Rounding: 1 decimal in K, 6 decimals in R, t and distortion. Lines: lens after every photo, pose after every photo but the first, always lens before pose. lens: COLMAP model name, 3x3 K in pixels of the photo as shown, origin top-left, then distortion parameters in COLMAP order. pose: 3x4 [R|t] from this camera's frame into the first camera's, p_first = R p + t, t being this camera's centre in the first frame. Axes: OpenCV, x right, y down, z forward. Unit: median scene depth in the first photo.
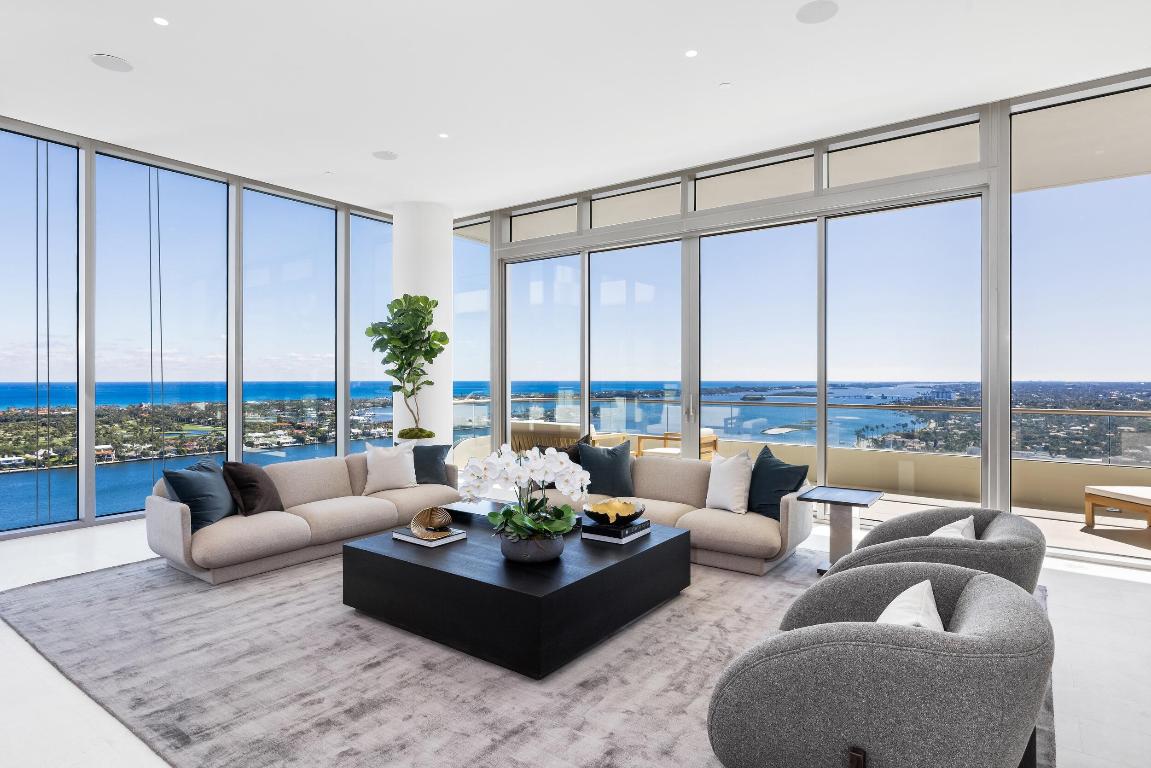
lens RADIAL K [[625.5, 0, 570.8], [0, 625.5, 374.9], [0, 0, 1]] dist [0.011957, -0.000202]
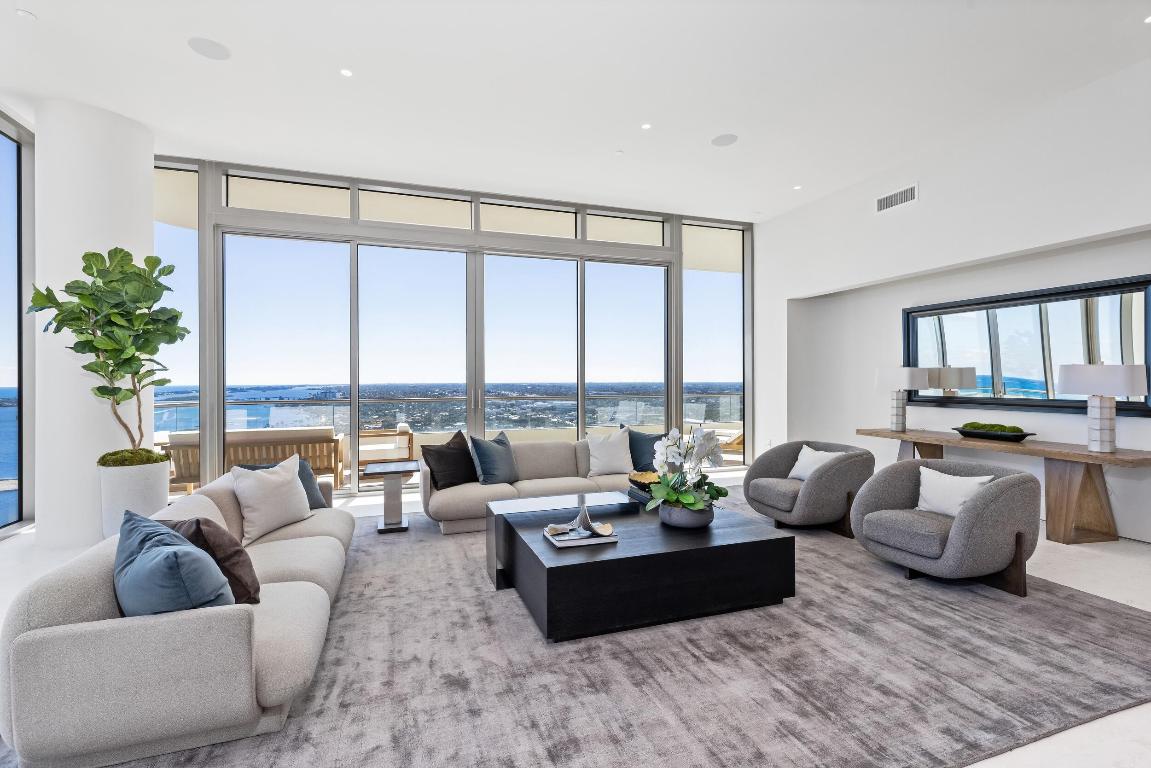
lens RADIAL K [[518.6, 0, 573.5], [0, 518.6, 382.3], [0, 0, 1]] dist [0.000010, 0.000163]
pose [[0.561093, -0.008334, 0.827711, -0.449574], [0.003623, 0.999964, 0.007612, 0.010352], [-0.827745, -0.001272, 0.561103, 0.292238]]
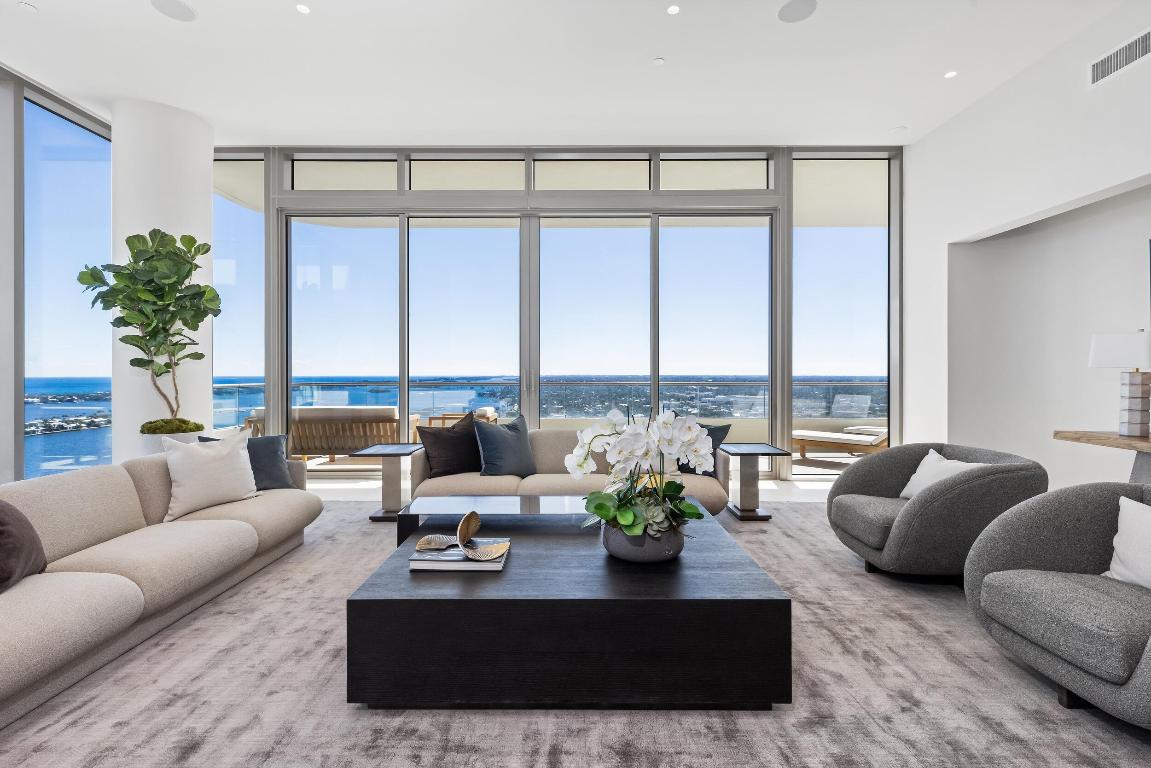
lens RADIAL K [[522.9, 0, 575.3], [0, 522.9, 376.5], [0, 0, 1]] dist [-0.000380, 0.000075]
pose [[0.803226, -0.007027, 0.595633, -0.236109], [0.000718, 0.999941, 0.010828, 0.030359], [-0.595674, -0.008269, 0.803184, 0.244917]]
